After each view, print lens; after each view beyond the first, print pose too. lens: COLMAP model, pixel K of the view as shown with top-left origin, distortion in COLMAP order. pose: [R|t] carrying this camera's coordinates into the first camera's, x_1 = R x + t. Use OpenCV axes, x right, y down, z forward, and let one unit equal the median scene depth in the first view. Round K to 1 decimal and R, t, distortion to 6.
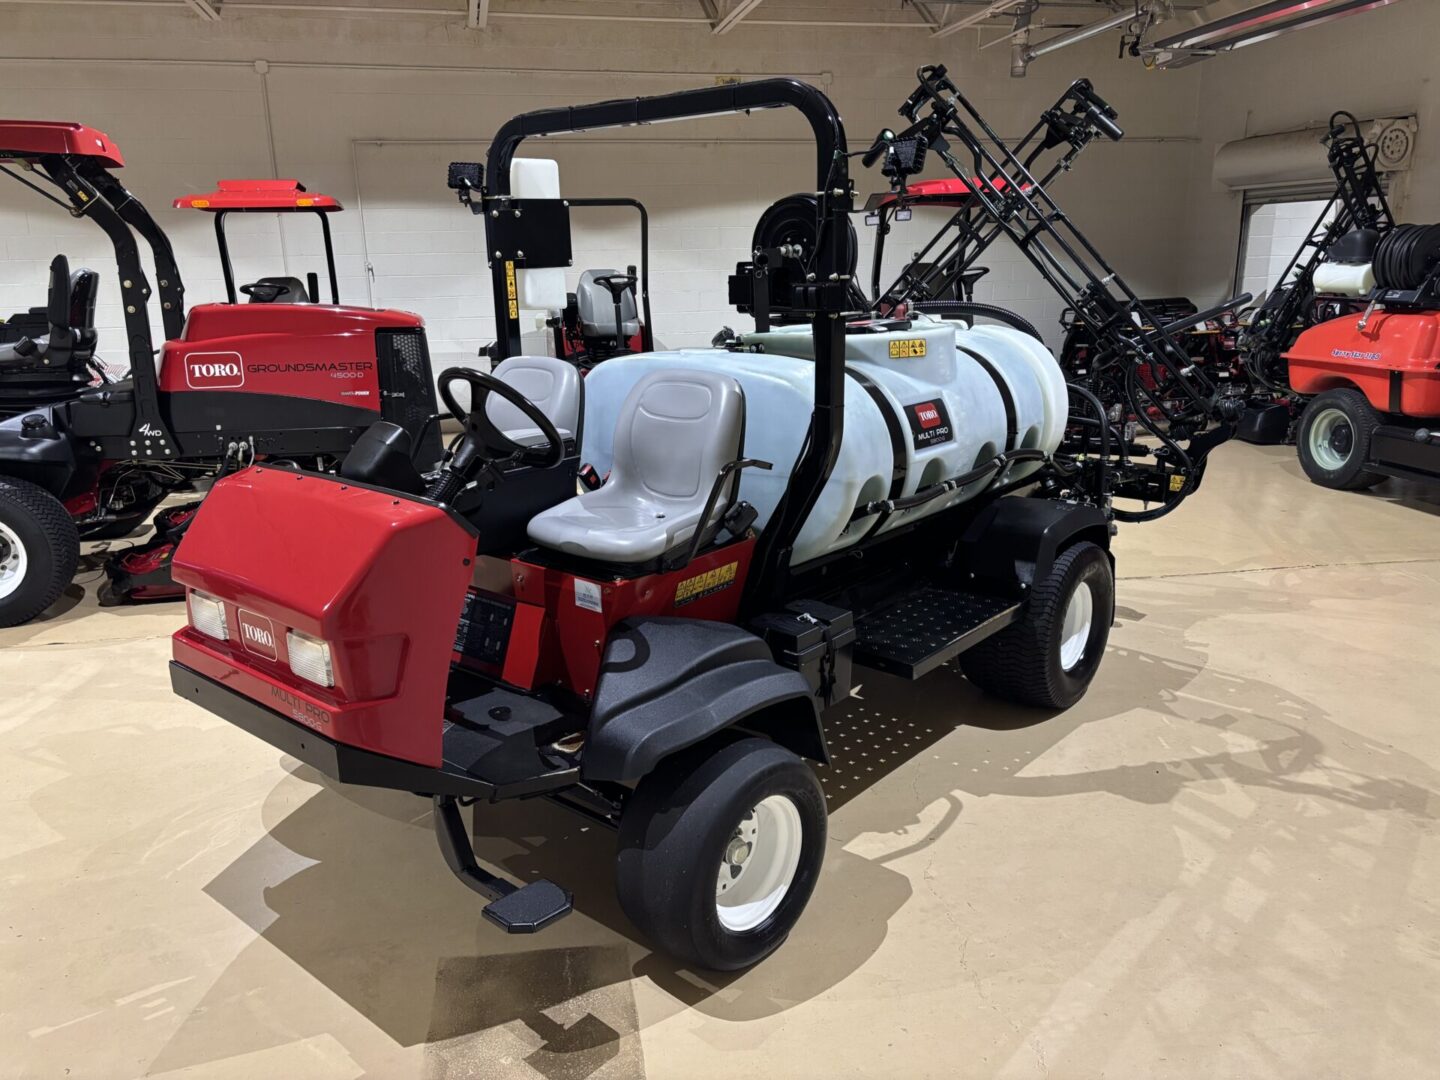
lens RADIAL K [[1100.6, 0, 720.0], [0, 1100.6, 540.0], [0, 0, 1]] dist [0.016892, 0.003799]
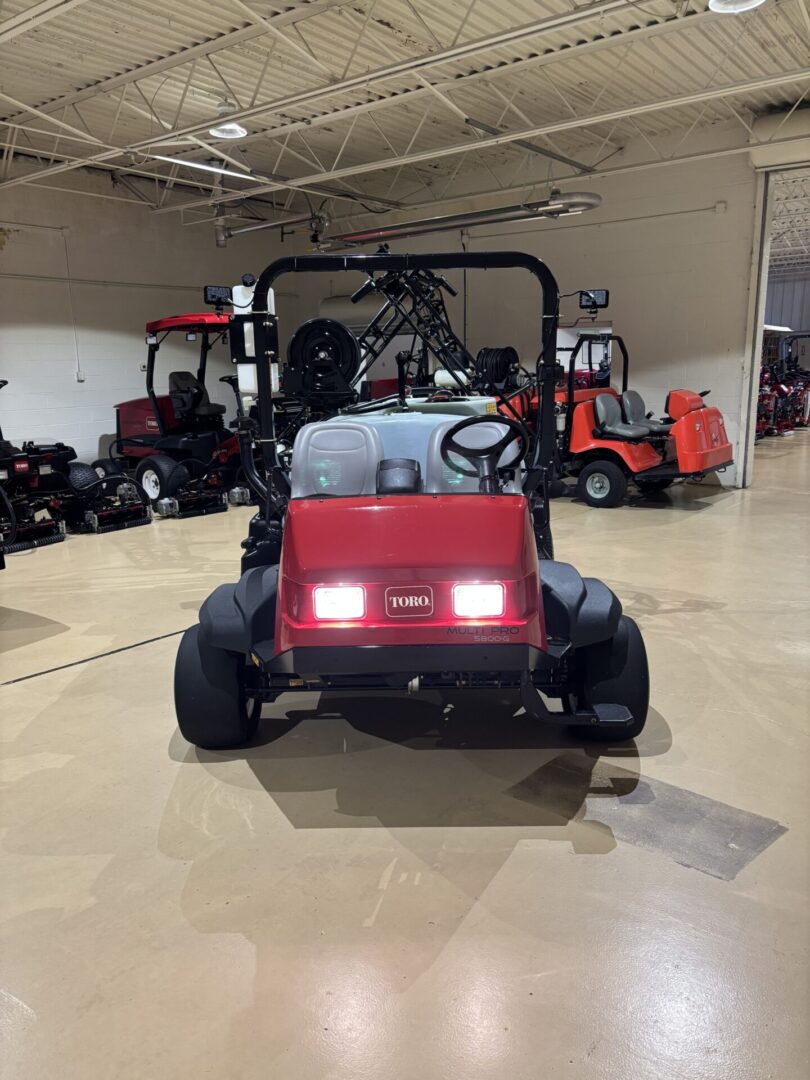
lens RADIAL K [[825.5, 0, 391.4], [0, 825.5, 542.7], [0, 0, 1]] dist [0.016892, 0.003799]
pose [[0.756753, -0.137963, 0.638977, -0.819240], [0.171843, 0.985082, 0.009174, -0.004750], [-0.630710, 0.102861, 0.769171, 0.125293]]
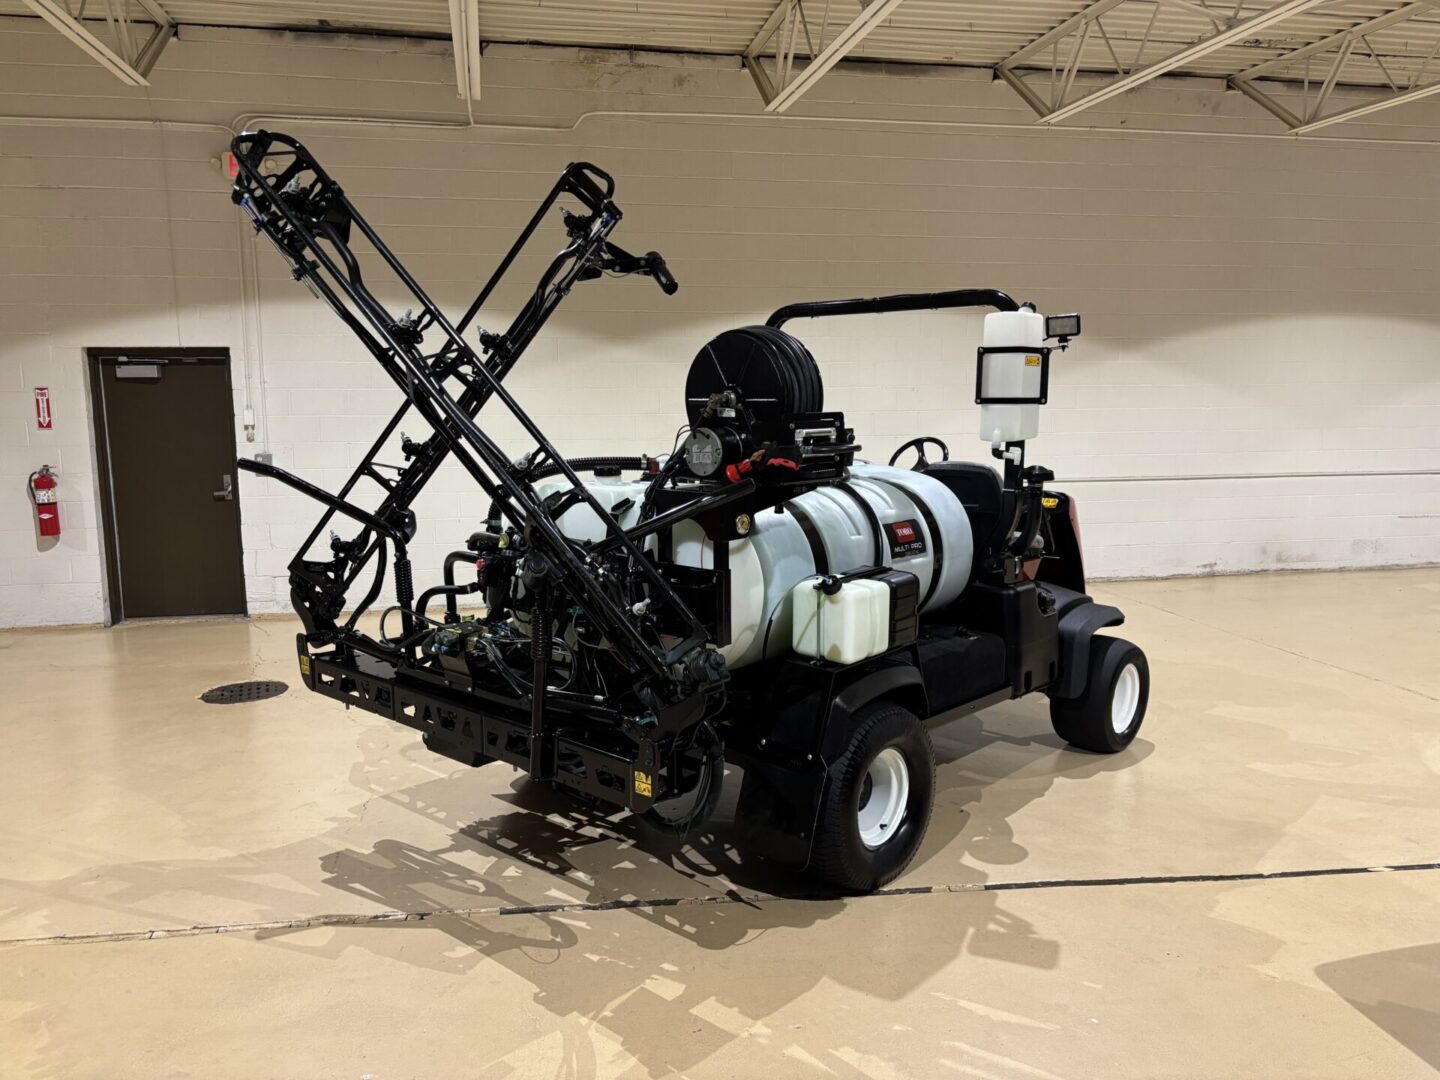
lens RADIAL K [[1100.6, 0, 720.0], [0, 1100.6, 540.0], [0, 0, 1]] dist [0.016892, 0.003799]
pose [[-0.999652, 0.024813, 0.008932, 0.143285], [0.026333, 0.920910, 0.388884, -0.633903], [0.001423, 0.388984, -0.921244, 2.343902]]
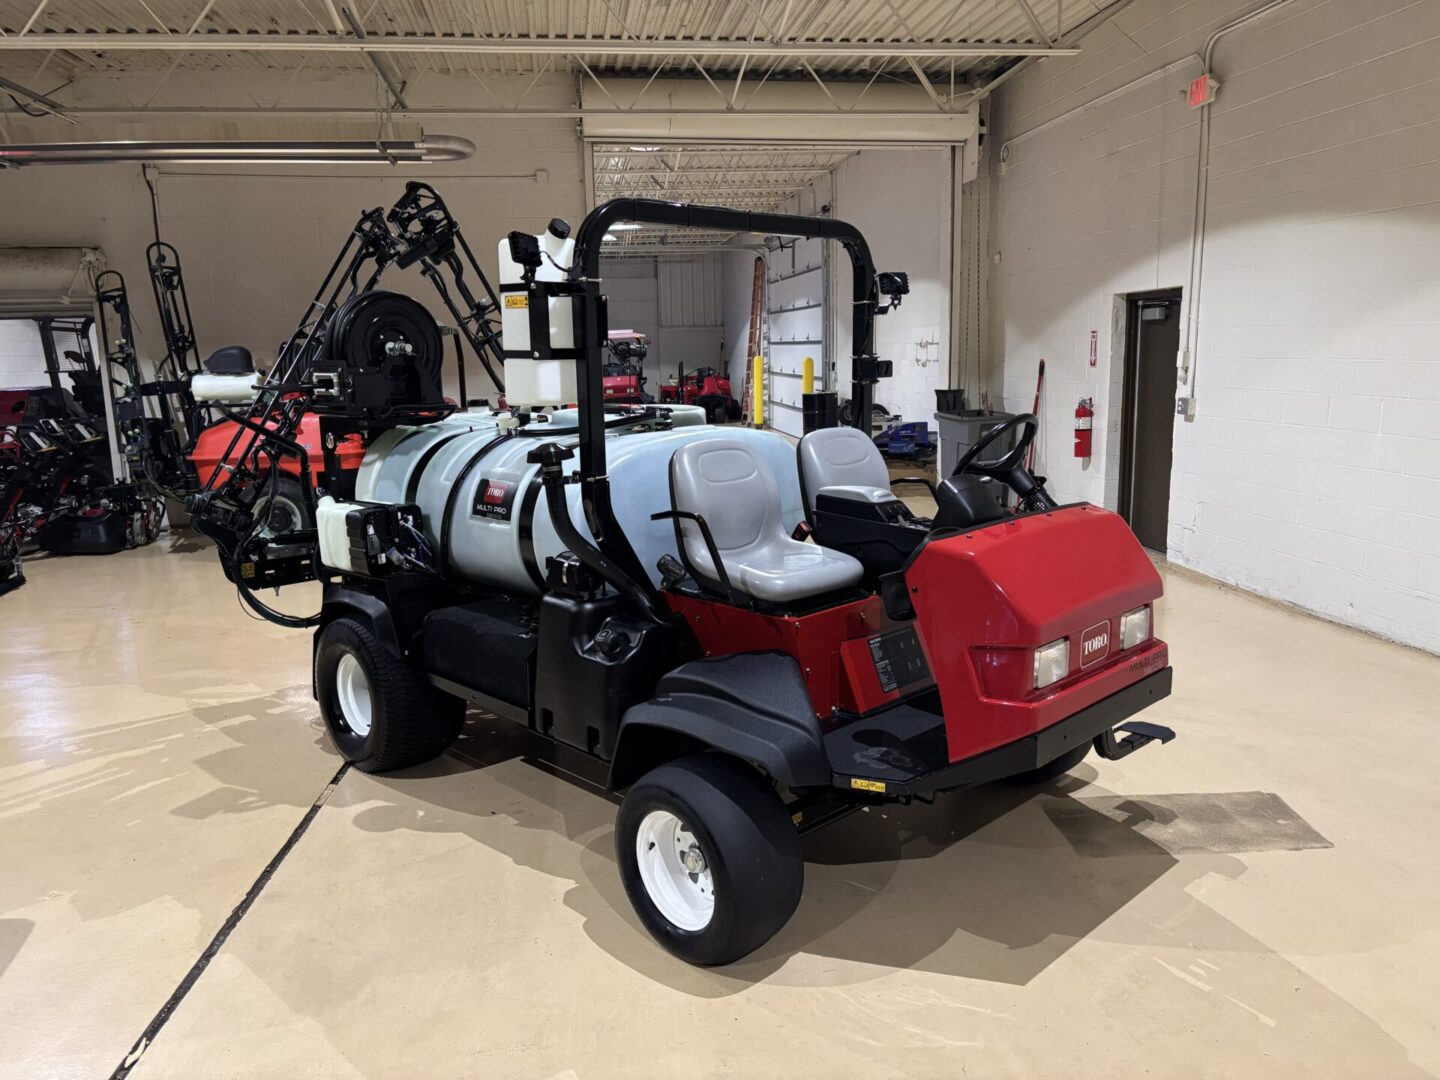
lens RADIAL K [[1100.6, 0, 720.0], [0, 1100.6, 540.0], [0, 0, 1]] dist [0.016892, 0.003799]
pose [[0.059735, -0.156959, 0.985797, -1.161935], [0.270906, 0.953046, 0.135328, -0.212585], [-0.960751, 0.258974, 0.099452, 0.907966]]
